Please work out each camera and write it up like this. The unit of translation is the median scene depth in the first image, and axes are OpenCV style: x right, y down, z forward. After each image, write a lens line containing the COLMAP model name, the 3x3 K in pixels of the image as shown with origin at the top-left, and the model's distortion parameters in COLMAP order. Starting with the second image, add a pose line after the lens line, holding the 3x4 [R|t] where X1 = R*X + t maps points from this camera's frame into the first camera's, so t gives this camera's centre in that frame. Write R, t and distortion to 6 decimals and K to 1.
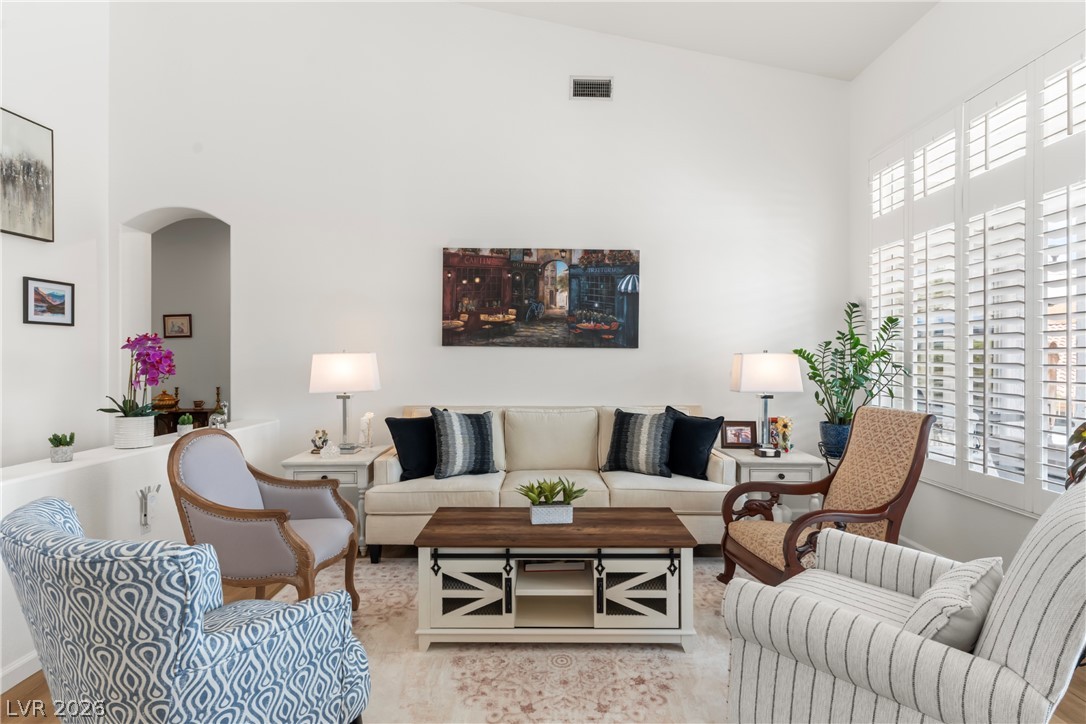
lens RADIAL K [[574.6, 0, 543.1], [0, 574.6, 359.5], [0, 0, 1]] dist [-0.005205, 0.001866]
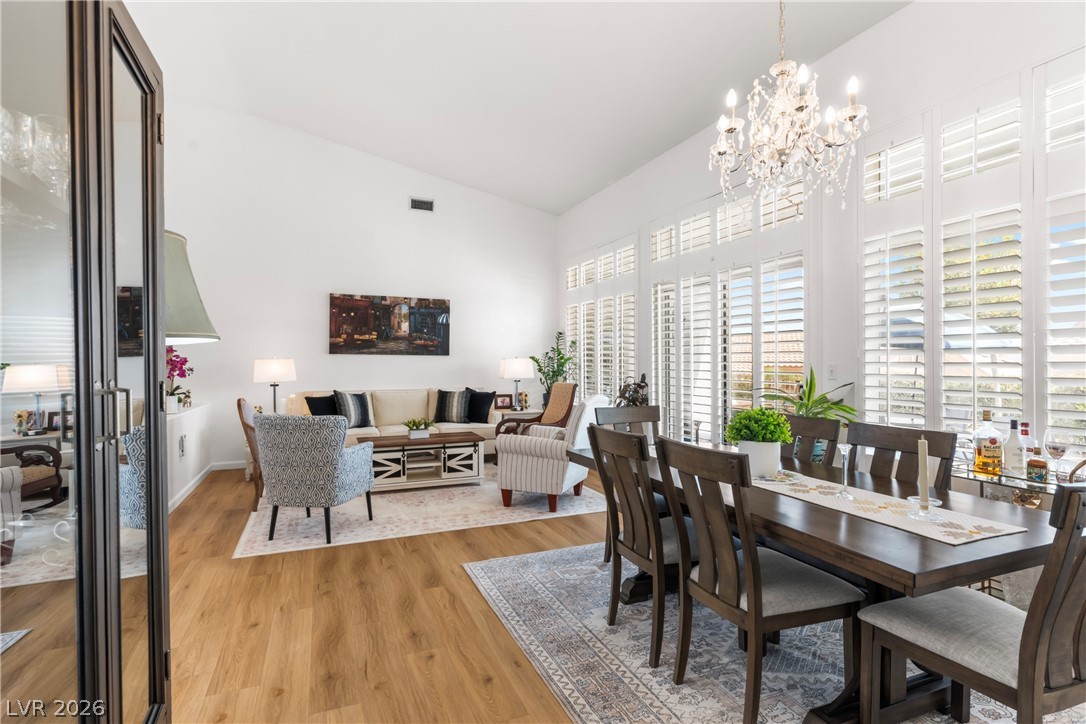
lens RADIAL K [[540.1, 0, 540.0], [0, 540.1, 360.6], [0, 0, 1]] dist [-0.000049, 0.000605]
pose [[0.925903, -0.002405, 0.377753, -0.203041], [0.003492, 0.999992, -0.002190, 0.000662], [-0.377744, 0.003347, 0.925904, -0.640832]]
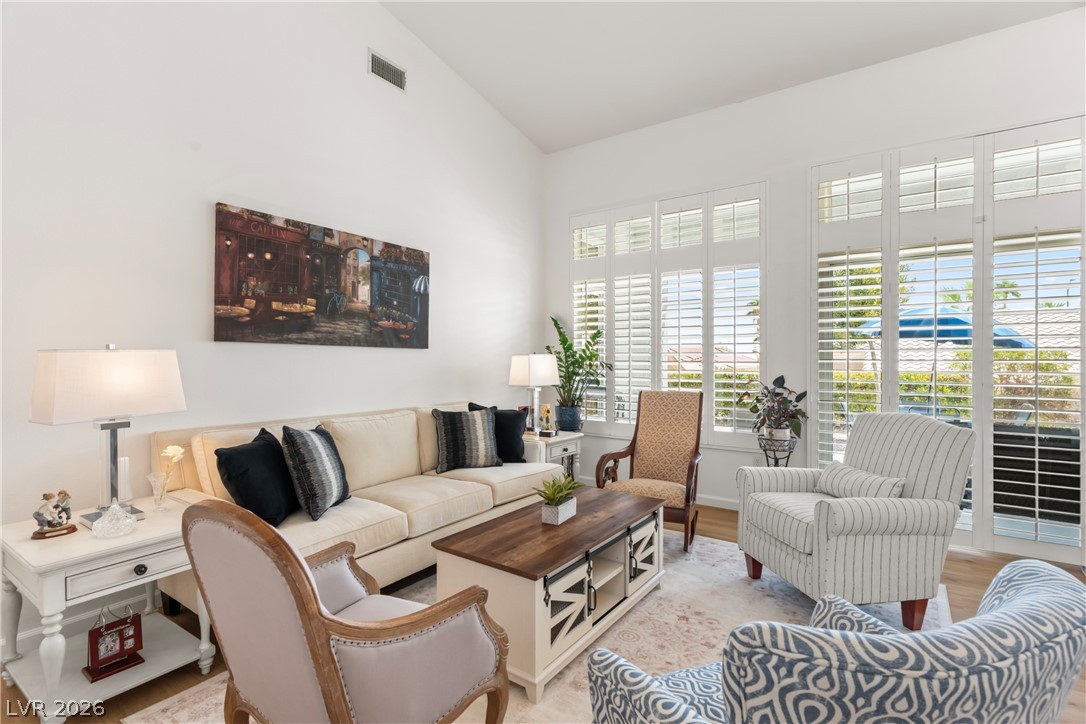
lens RADIAL K [[516.0, 0, 542.4], [0, 516.0, 361.7], [0, 0, 1]] dist [-0.001740, 0.001682]
pose [[0.575395, -0.004893, 0.817861, -0.468190], [0.001867, 0.999987, 0.004669, -0.000661], [-0.817873, -0.001159, 0.575397, 0.310116]]
